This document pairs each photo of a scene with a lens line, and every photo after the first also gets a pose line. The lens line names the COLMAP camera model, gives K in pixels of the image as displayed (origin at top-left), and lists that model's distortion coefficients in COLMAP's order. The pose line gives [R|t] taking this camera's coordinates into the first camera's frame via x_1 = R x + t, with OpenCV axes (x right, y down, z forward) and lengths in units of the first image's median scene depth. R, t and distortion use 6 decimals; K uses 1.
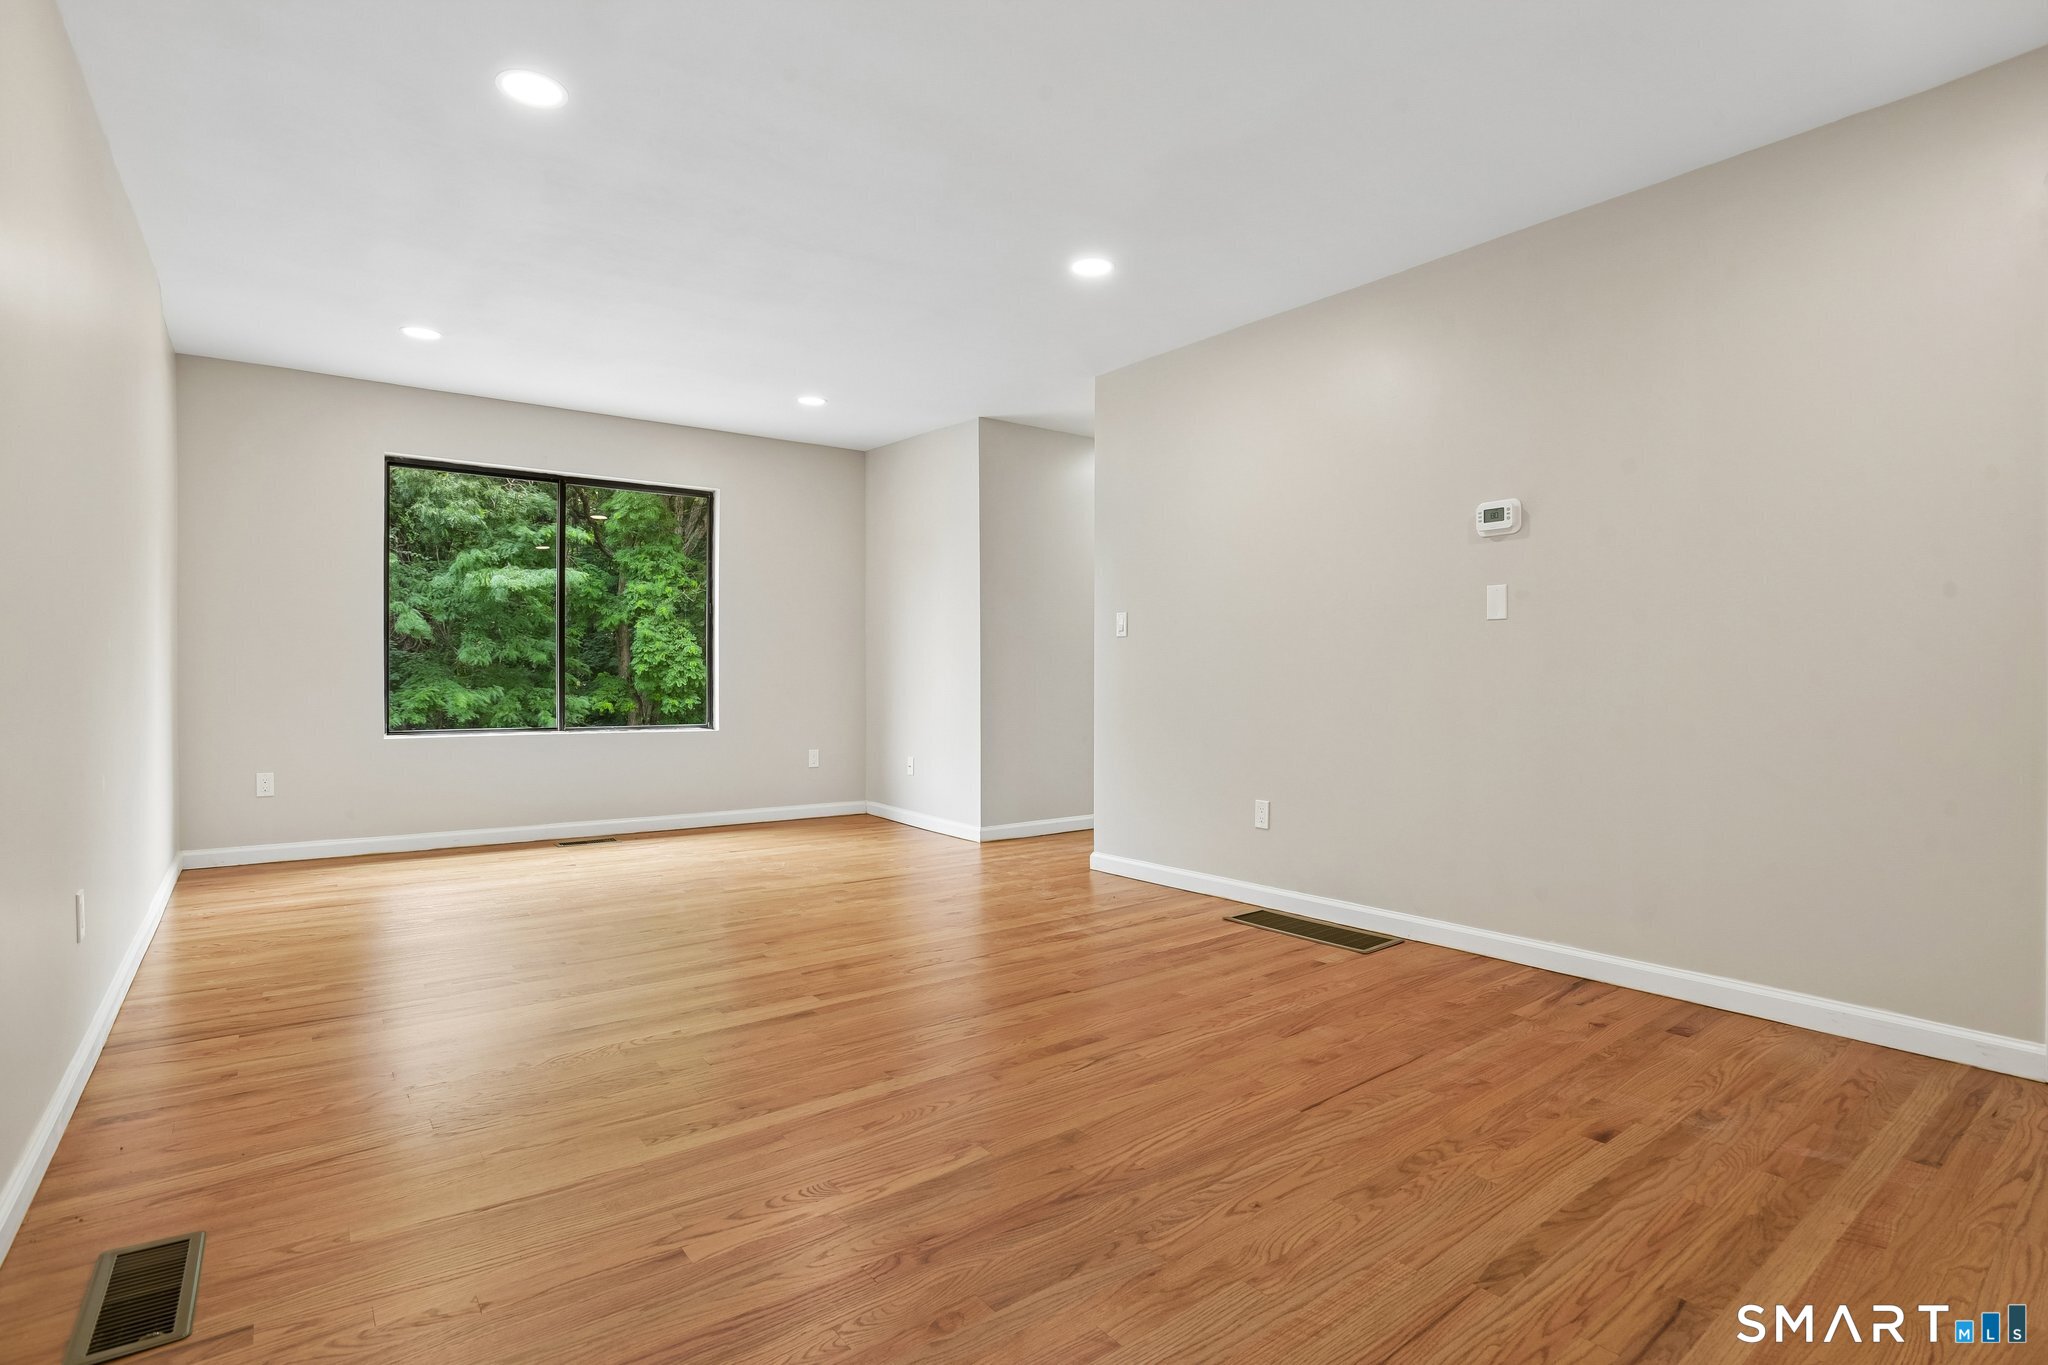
lens RADIAL K [[985.3, 0, 1015.4], [0, 985.3, 677.7], [0, 0, 1]] dist [-0.023697, 0.014372]
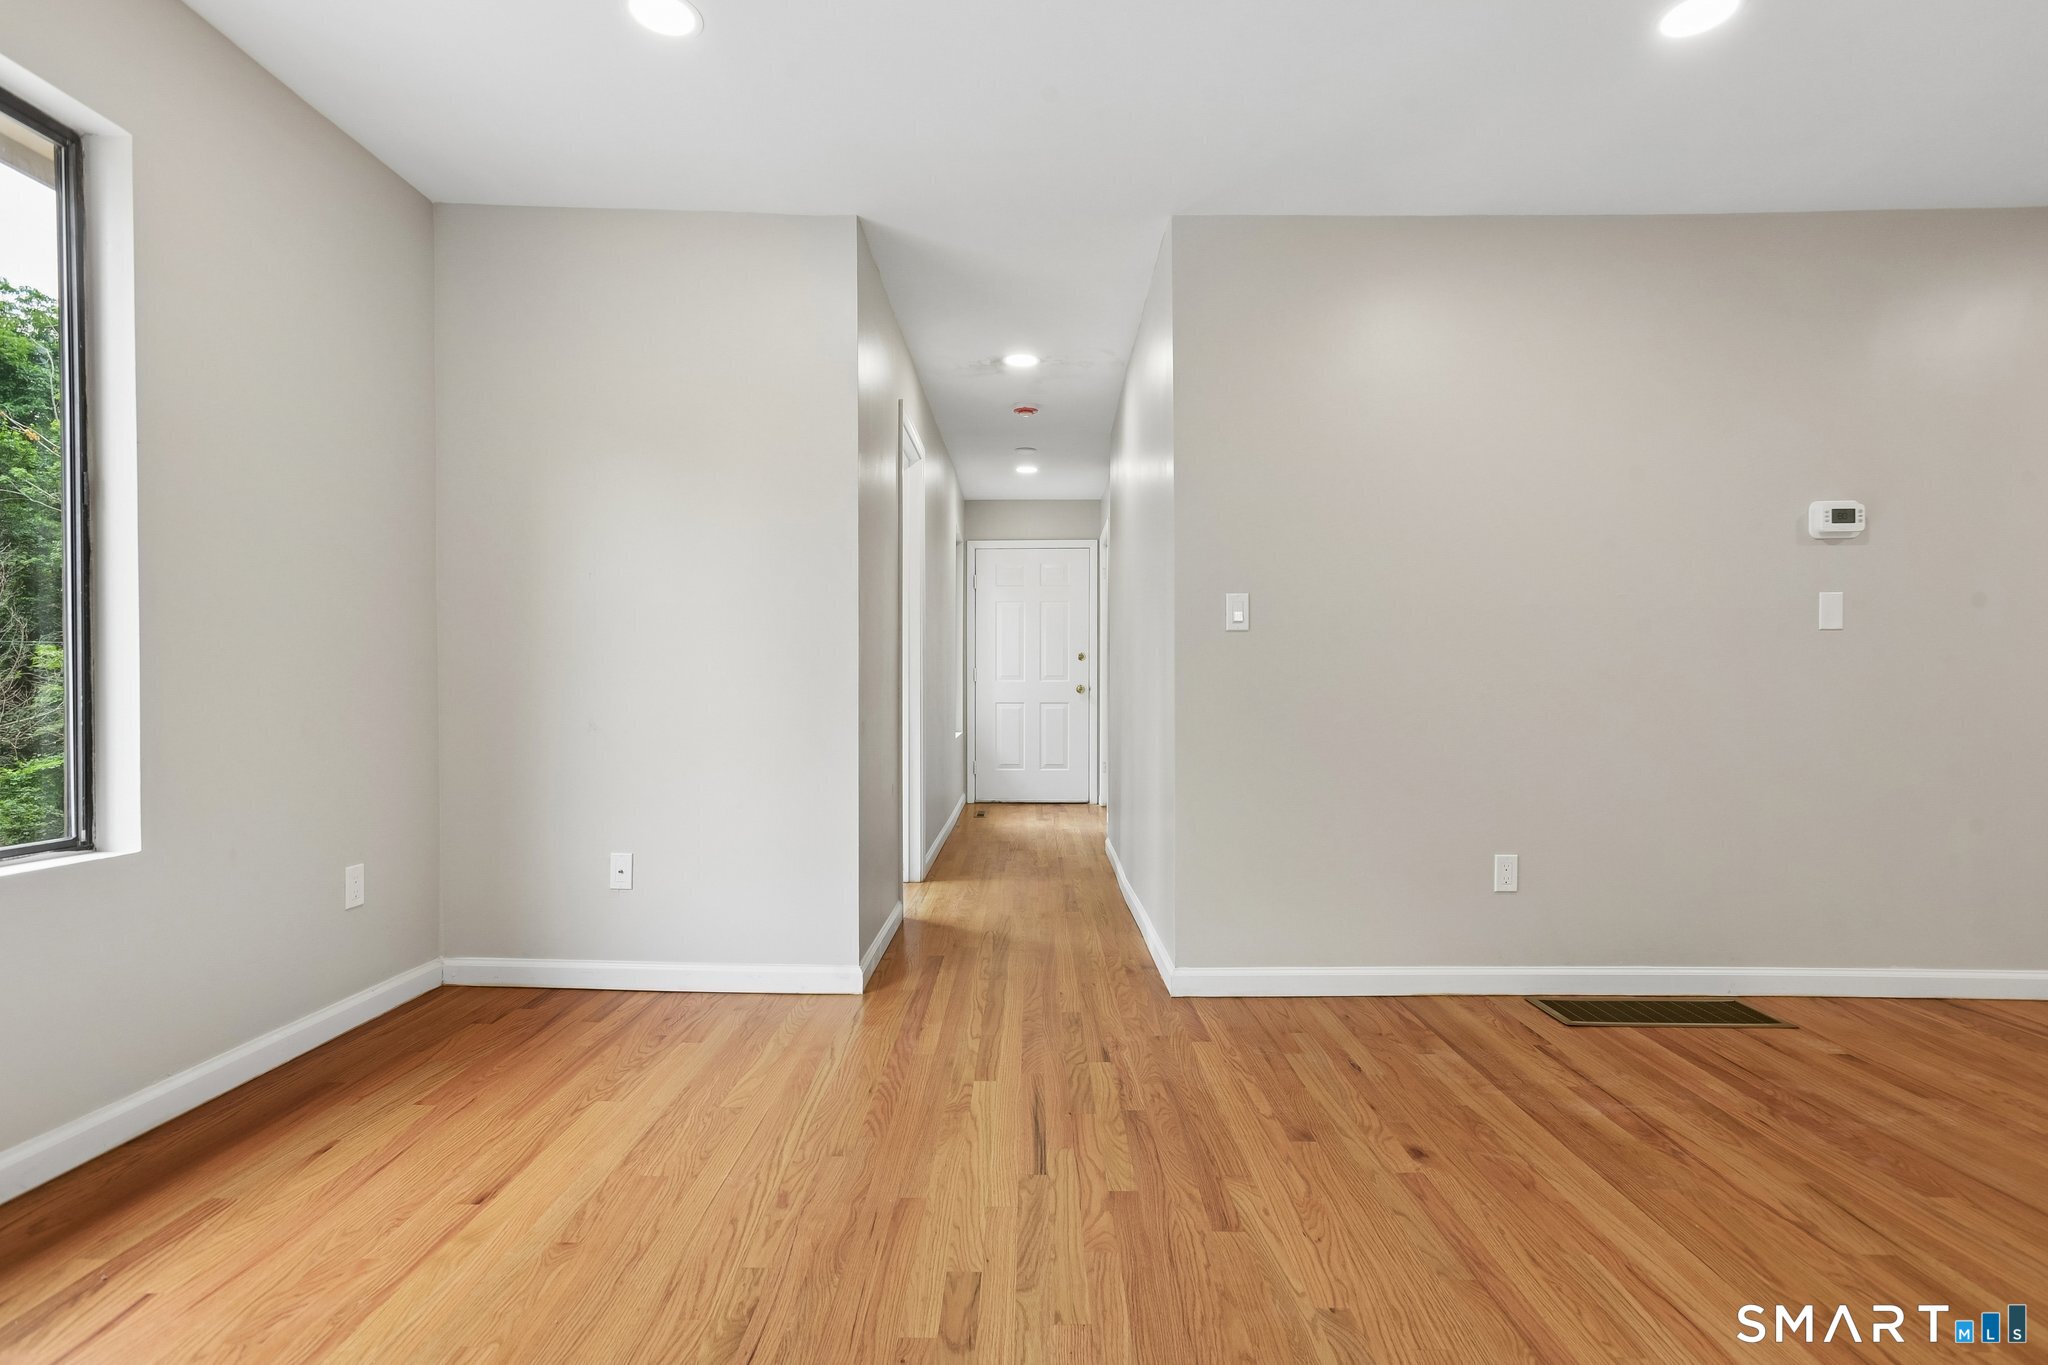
lens RADIAL K [[985.3, 0, 1016.1], [0, 985.3, 687.6], [0, 0, 1]] dist [-0.023697, 0.014372]
pose [[0.631661, 0.007537, 0.775208, -0.710400], [0.001403, 0.999940, -0.010865, 0.004625], [-0.775243, 0.007951, 0.631613, 1.017934]]
